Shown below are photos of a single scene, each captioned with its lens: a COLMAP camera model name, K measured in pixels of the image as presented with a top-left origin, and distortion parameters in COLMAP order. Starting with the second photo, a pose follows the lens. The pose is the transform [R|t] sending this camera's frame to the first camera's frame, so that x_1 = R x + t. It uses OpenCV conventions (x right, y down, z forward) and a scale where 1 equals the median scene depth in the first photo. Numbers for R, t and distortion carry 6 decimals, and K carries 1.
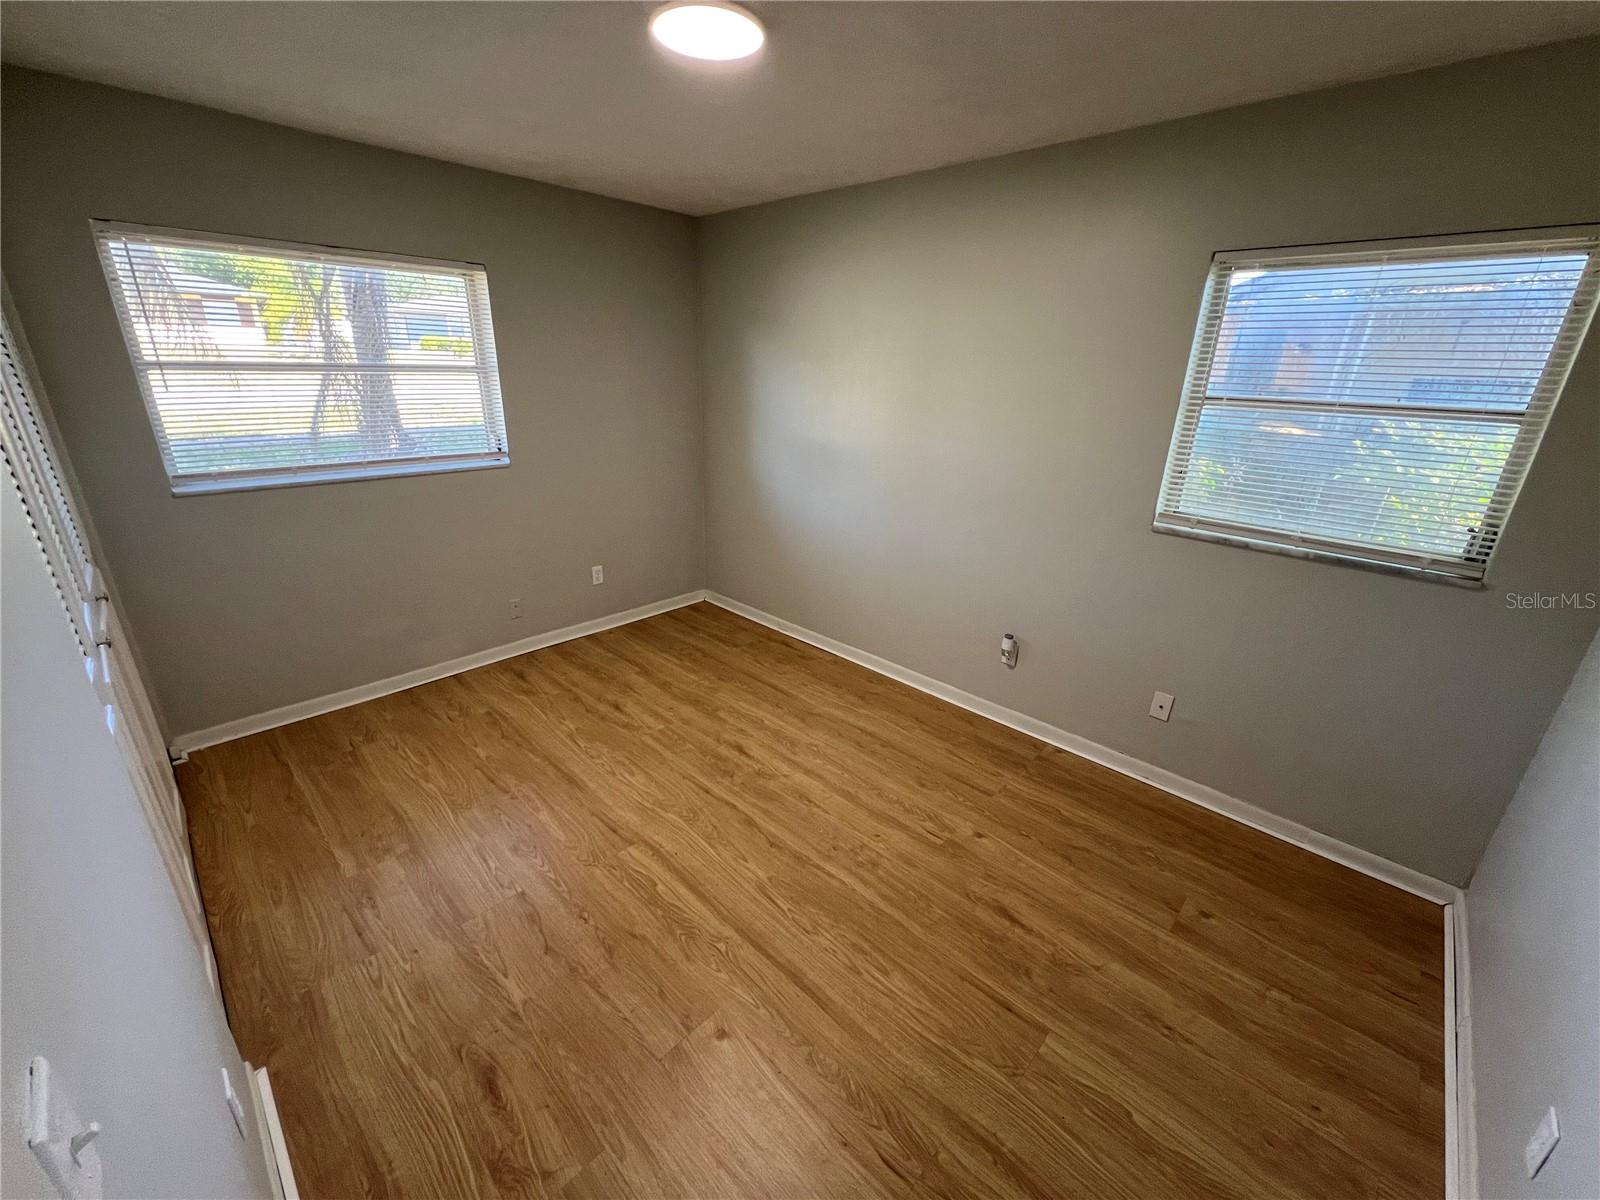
lens RADIAL K [[639.1, 0, 797.0], [0, 639.1, 595.4], [0, 0, 1]] dist [-0.000110, 0.000105]
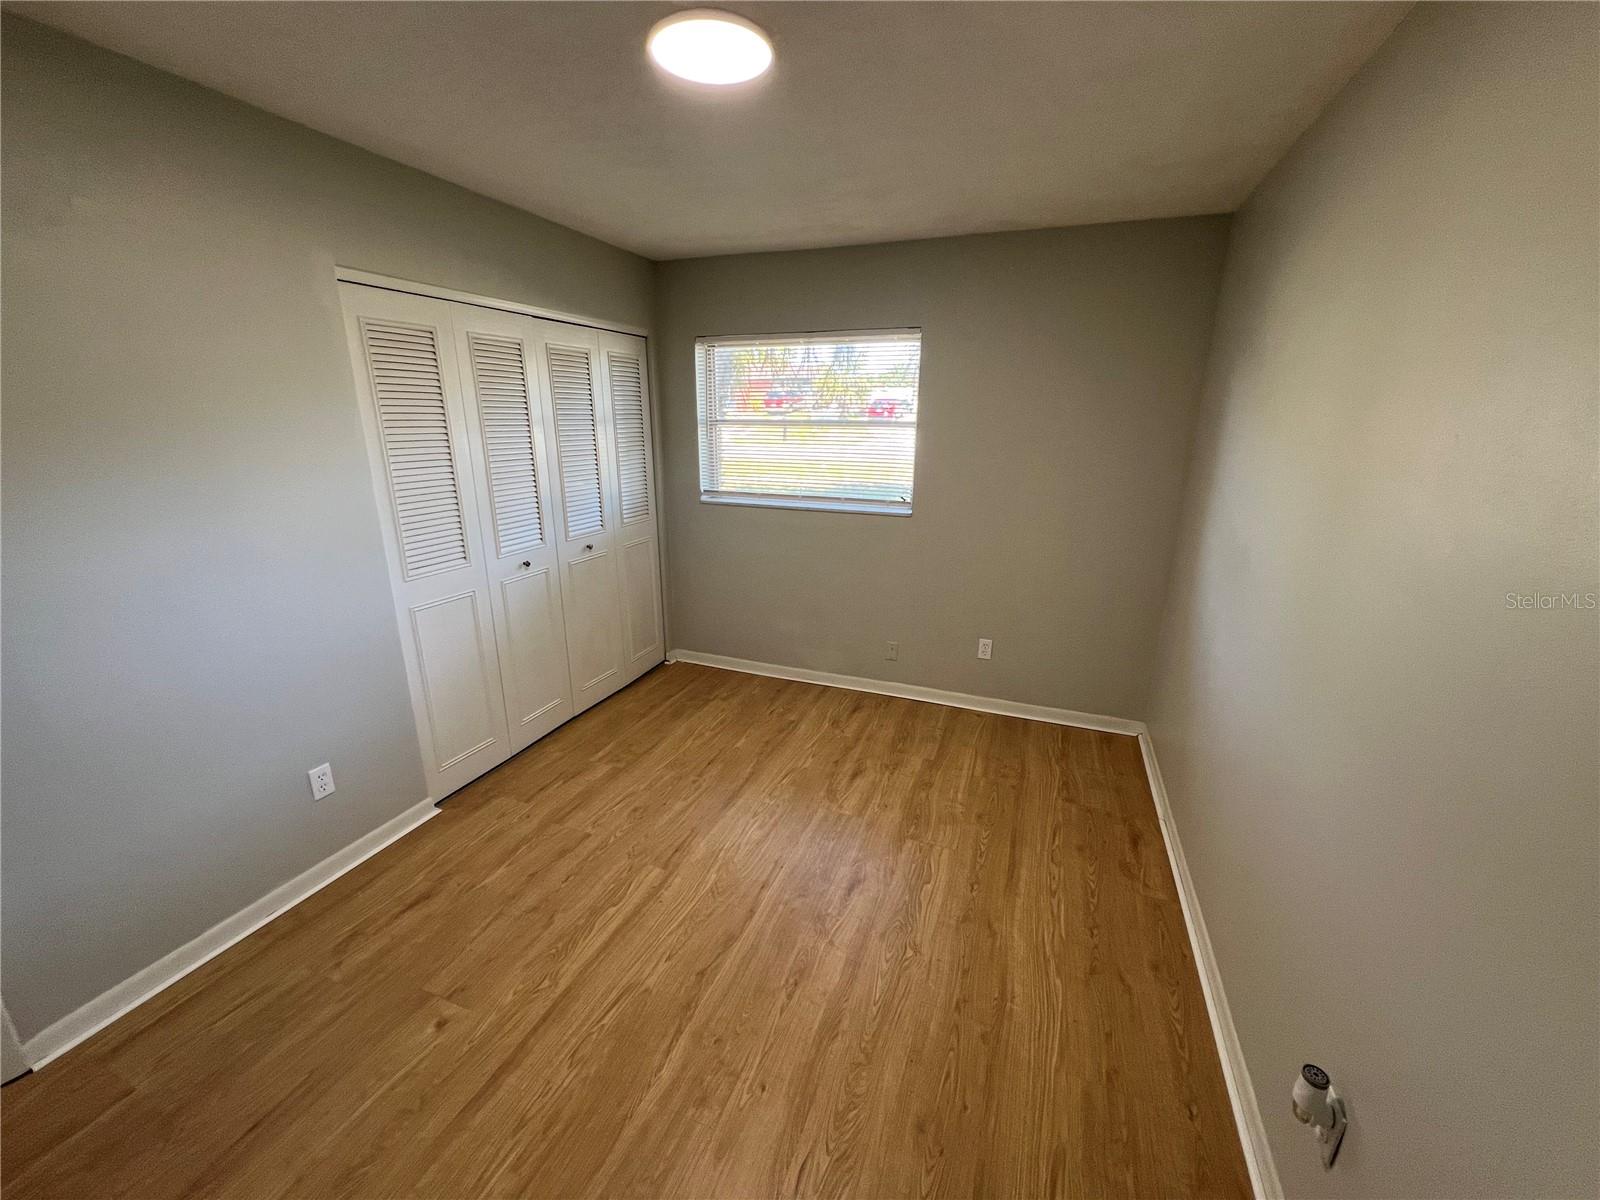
lens RADIAL K [[639.1, 0, 797.0], [0, 639.1, 595.4], [0, 0, 1]] dist [-0.000110, 0.000105]
pose [[0.383924, 0.230204, -0.894208, 0.507743], [-0.314519, 0.943115, 0.107757, -0.160103], [0.868147, 0.239875, 0.434488, 0.501987]]
